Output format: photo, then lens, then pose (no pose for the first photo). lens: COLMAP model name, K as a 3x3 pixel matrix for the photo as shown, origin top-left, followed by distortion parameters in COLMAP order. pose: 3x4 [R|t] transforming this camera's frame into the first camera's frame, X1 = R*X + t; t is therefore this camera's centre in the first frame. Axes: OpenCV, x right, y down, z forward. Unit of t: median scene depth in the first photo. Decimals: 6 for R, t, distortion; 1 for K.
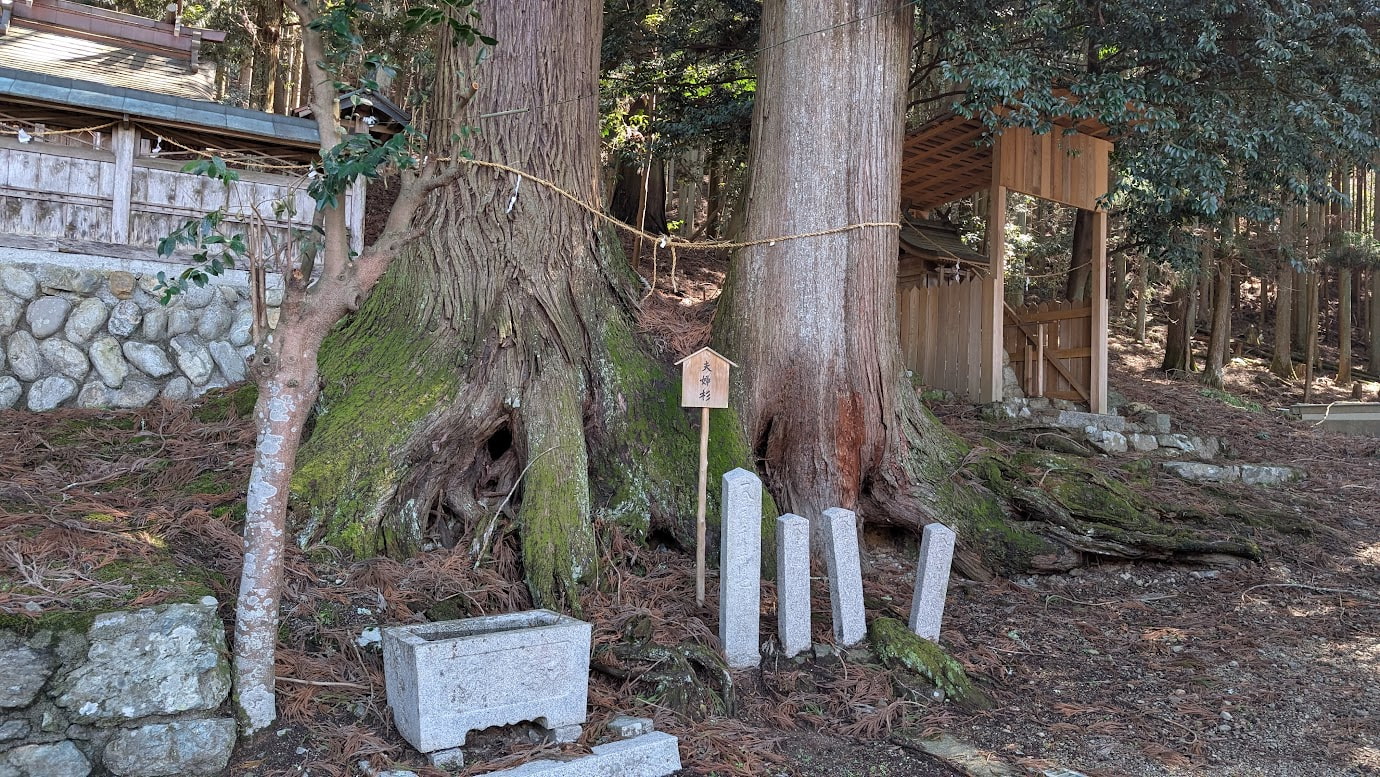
lens RADIAL K [[1004.6, 0, 690.0], [0, 1004.6, 388.5], [0, 0, 1]] dist [0.019157, -0.004448]
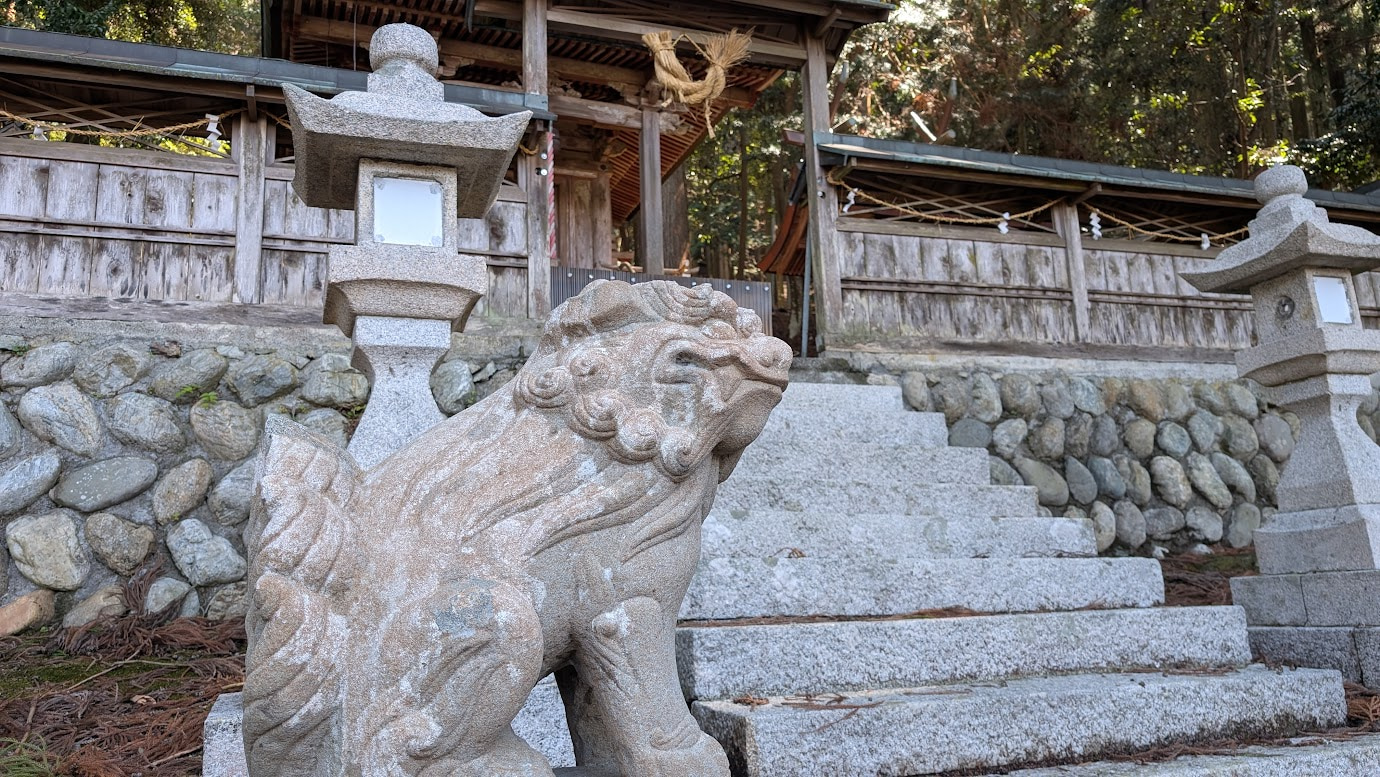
lens RADIAL K [[1007.8, 0, 690.0], [0, 1007.8, 388.5], [0, 0, 1]] dist [-0.005184, -0.004318]
pose [[0.986686, -0.107177, -0.122330, -1.061487], [0.089378, 0.985719, -0.142720, -0.034532], [0.135880, 0.129886, 0.982174, 0.076154]]
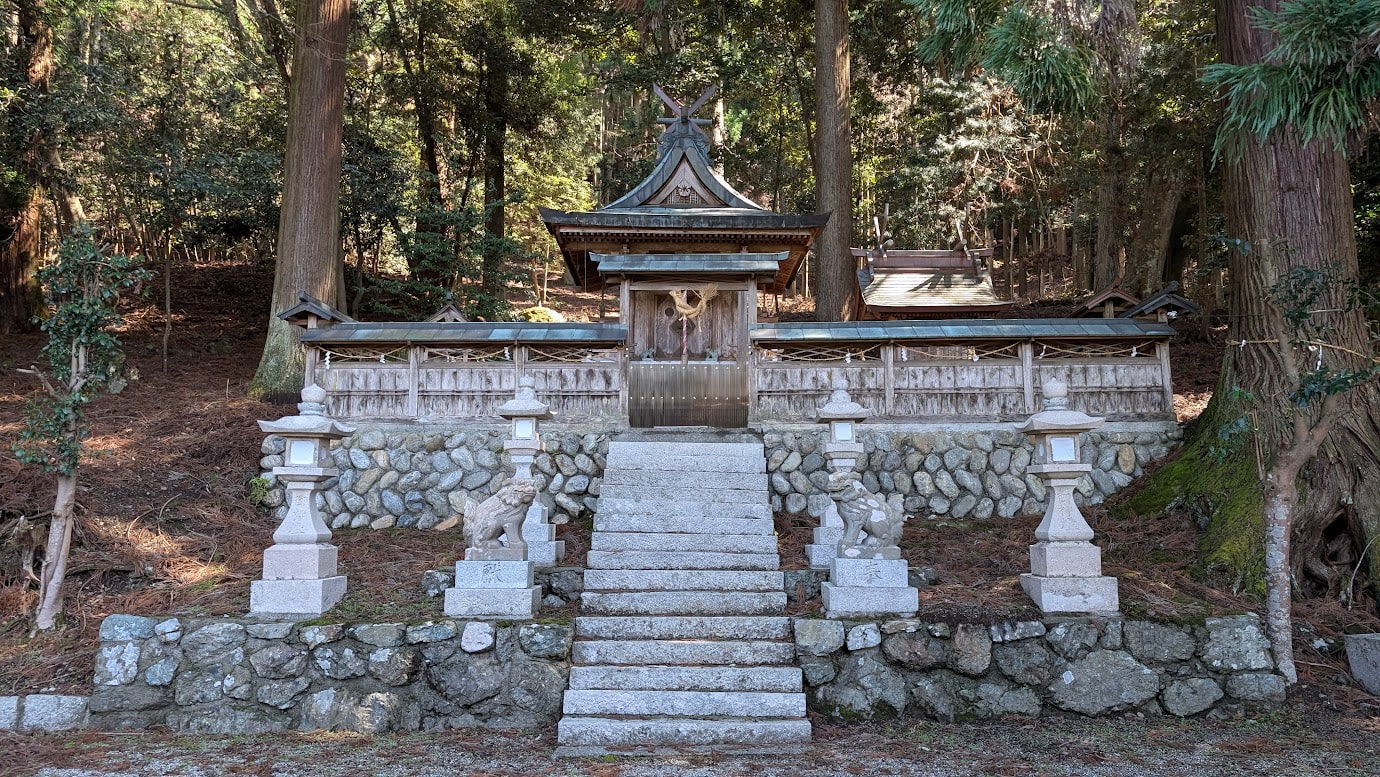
lens RADIAL K [[1004.6, 0, 690.0], [0, 1004.6, 388.5], [0, 0, 1]] dist [0.019157, -0.004448]
pose [[0.870235, -0.099368, -0.482512, -0.270795], [0.055952, 0.993045, -0.103594, -0.048196], [0.489450, 0.063154, 0.869742, -0.761115]]
